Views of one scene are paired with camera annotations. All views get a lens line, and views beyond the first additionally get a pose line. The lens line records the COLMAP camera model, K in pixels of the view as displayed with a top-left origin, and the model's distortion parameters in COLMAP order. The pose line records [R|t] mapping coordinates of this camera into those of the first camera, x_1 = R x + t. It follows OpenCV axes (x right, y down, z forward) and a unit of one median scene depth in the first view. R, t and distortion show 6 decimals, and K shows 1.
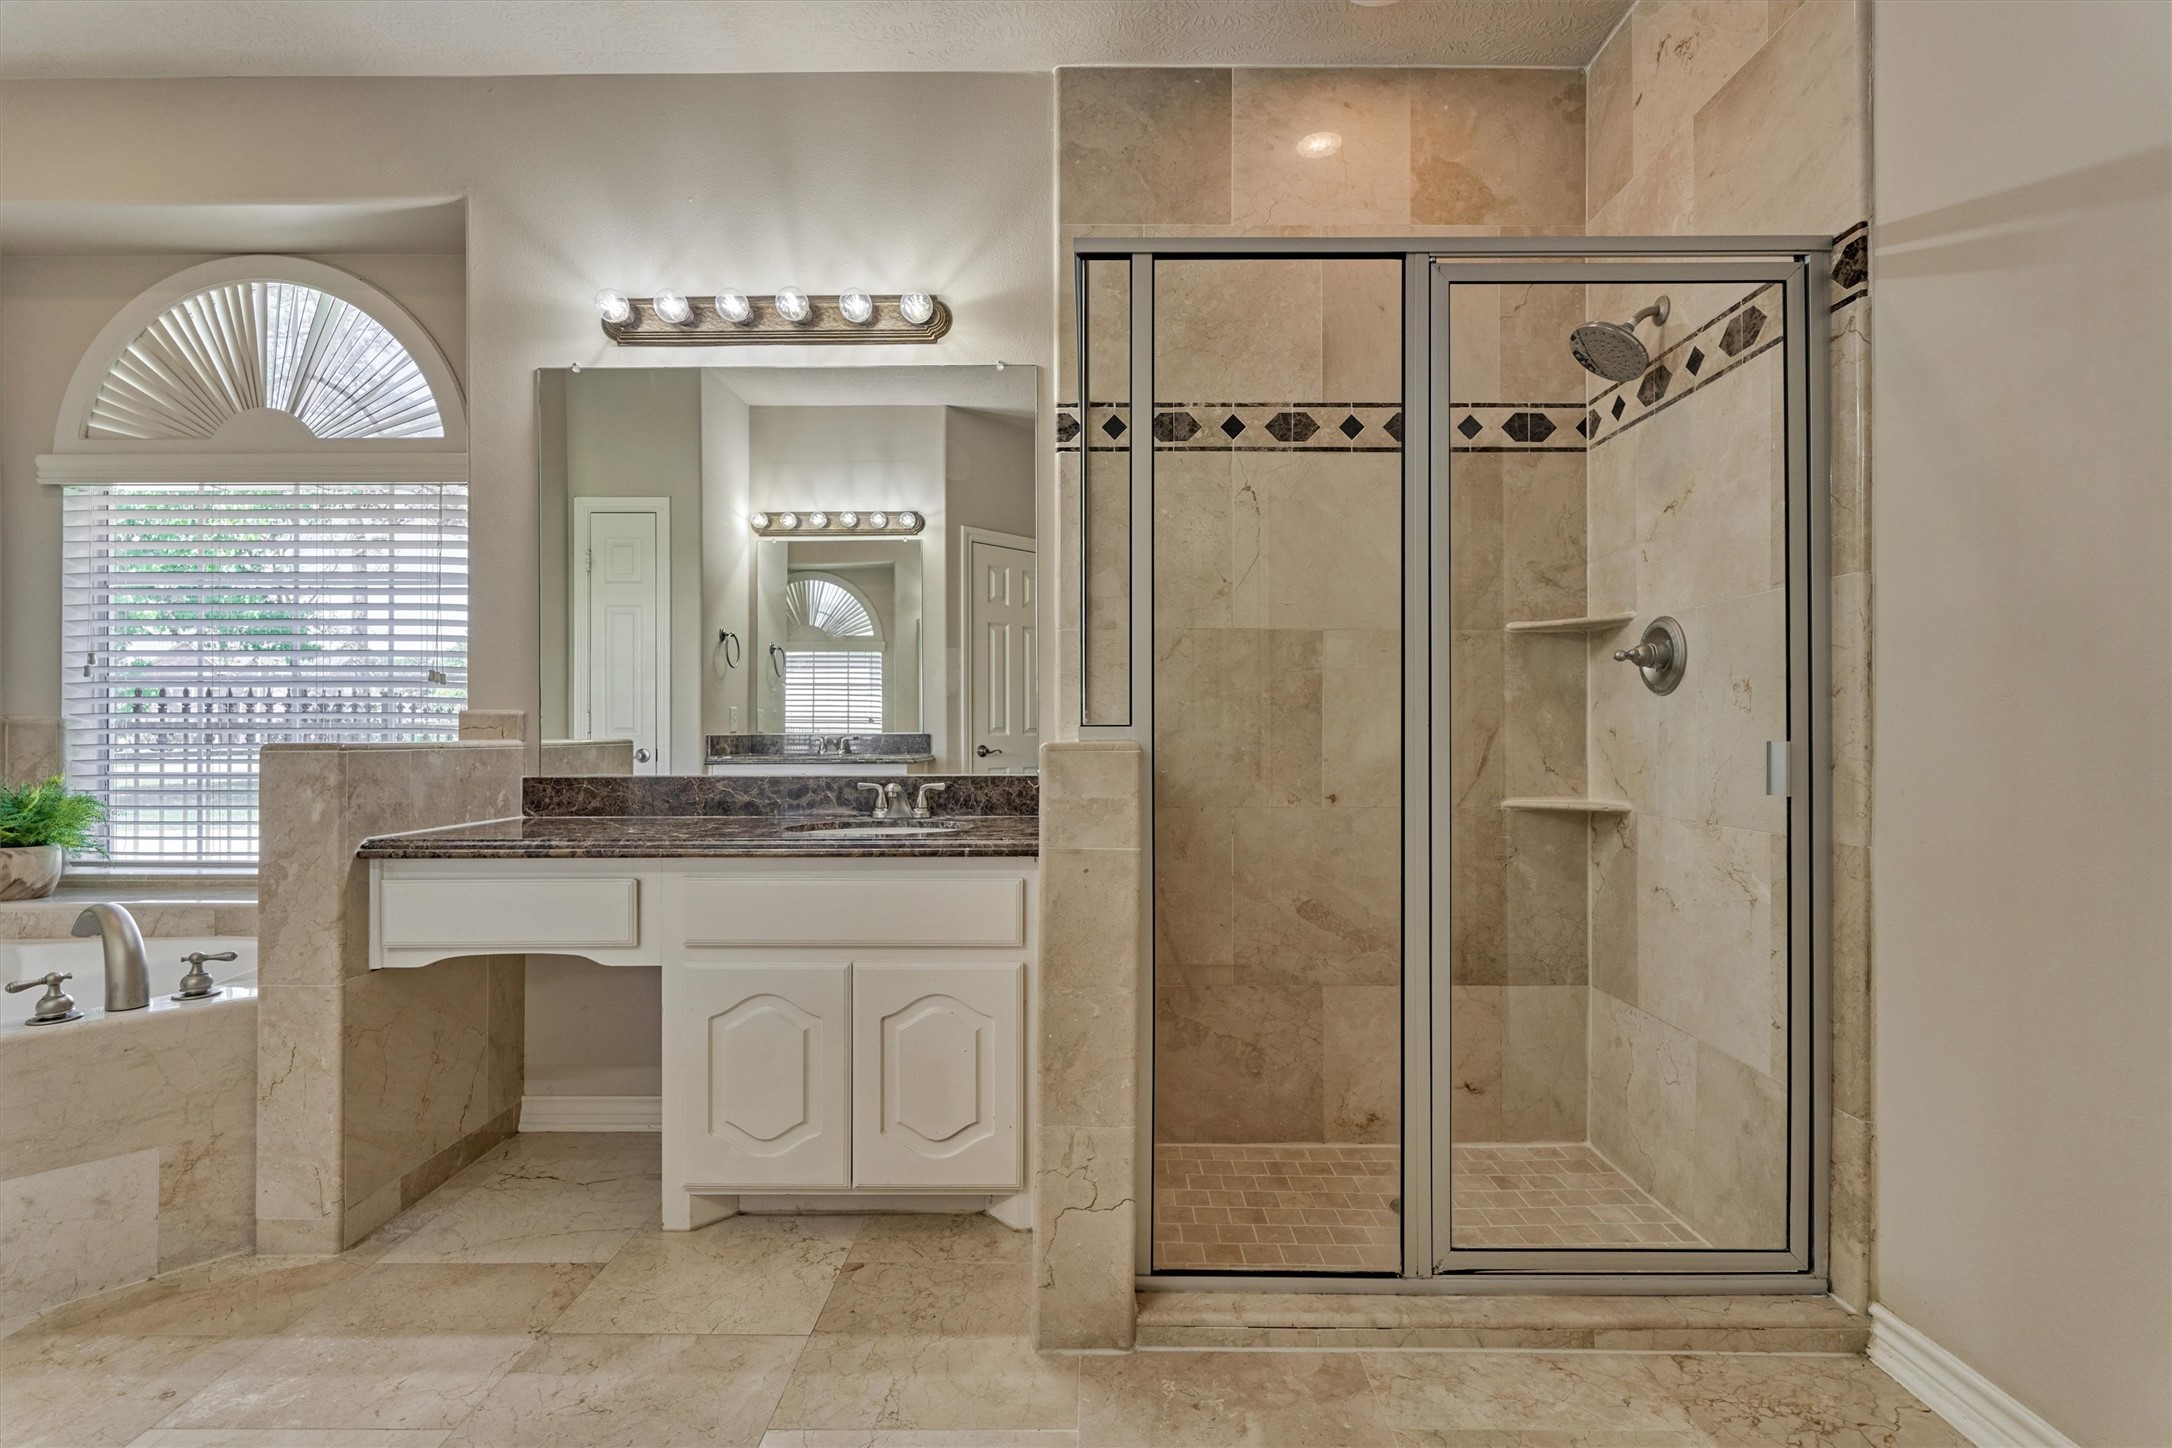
lens RADIAL K [[974.9, 0, 1085.3], [0, 974.9, 726.9], [0, 0, 1]] dist [-0.002688, 0.000555]
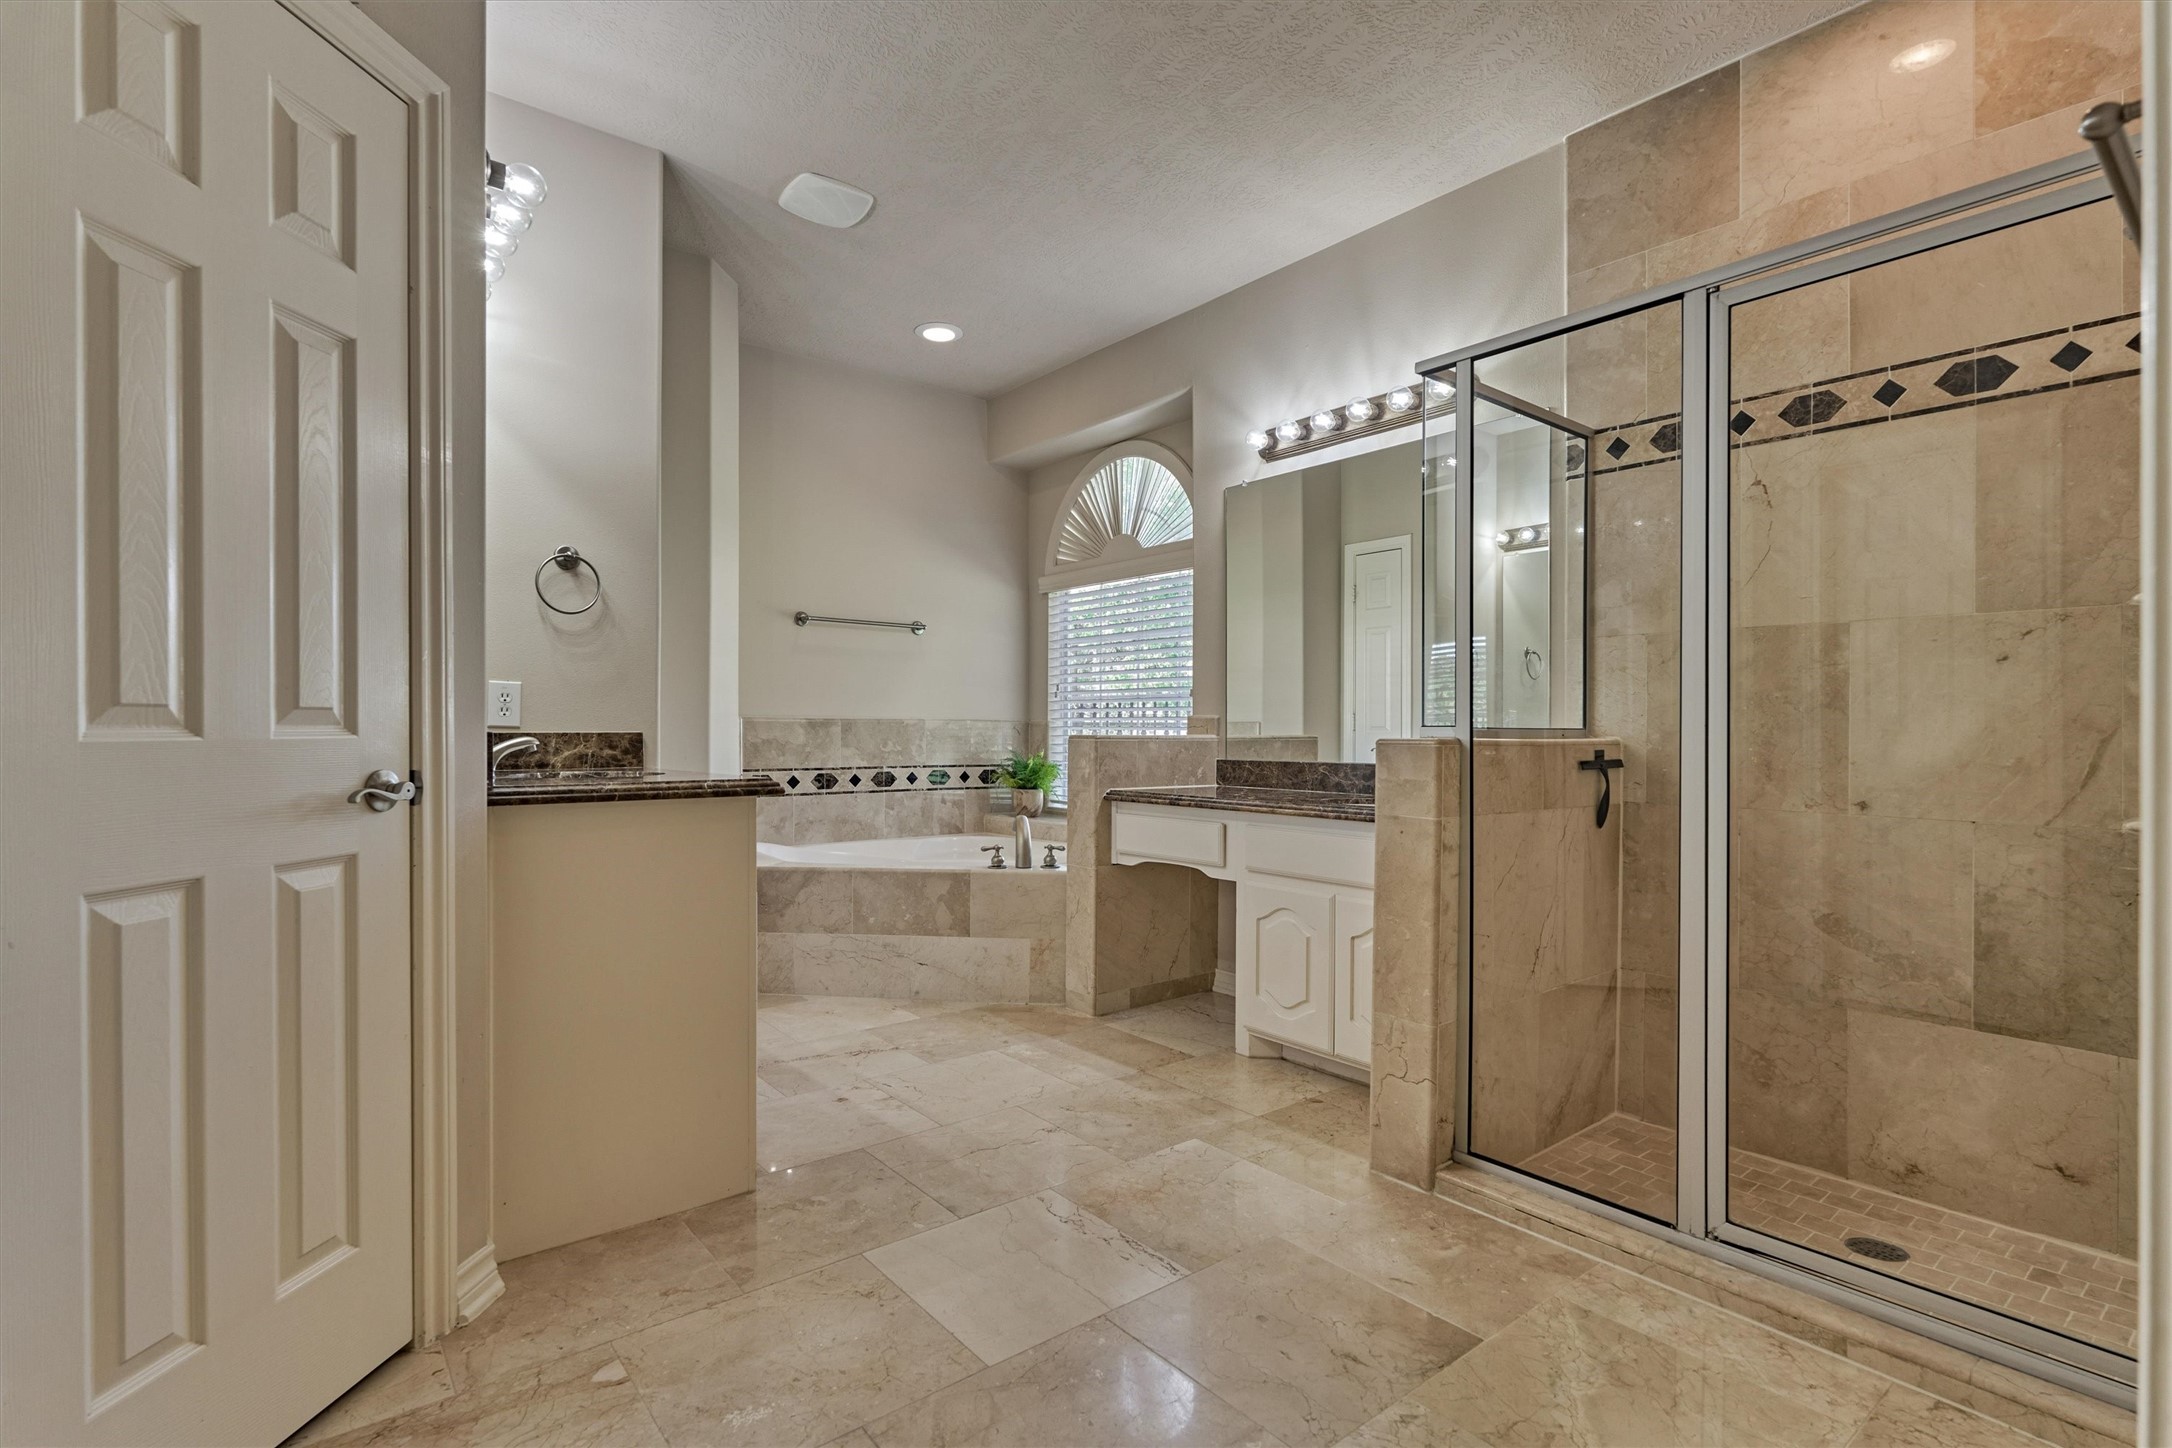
lens RADIAL K [[947.0, 0, 1088.8], [0, 947.0, 724.7], [0, 0, 1]] dist [-0.003483, -0.000193]
pose [[0.651031, 0.000003, -0.759051, 0.462229], [-0.000814, 0.999999, -0.000694, -0.001203], [0.759051, 0.001069, 0.651031, -0.127976]]
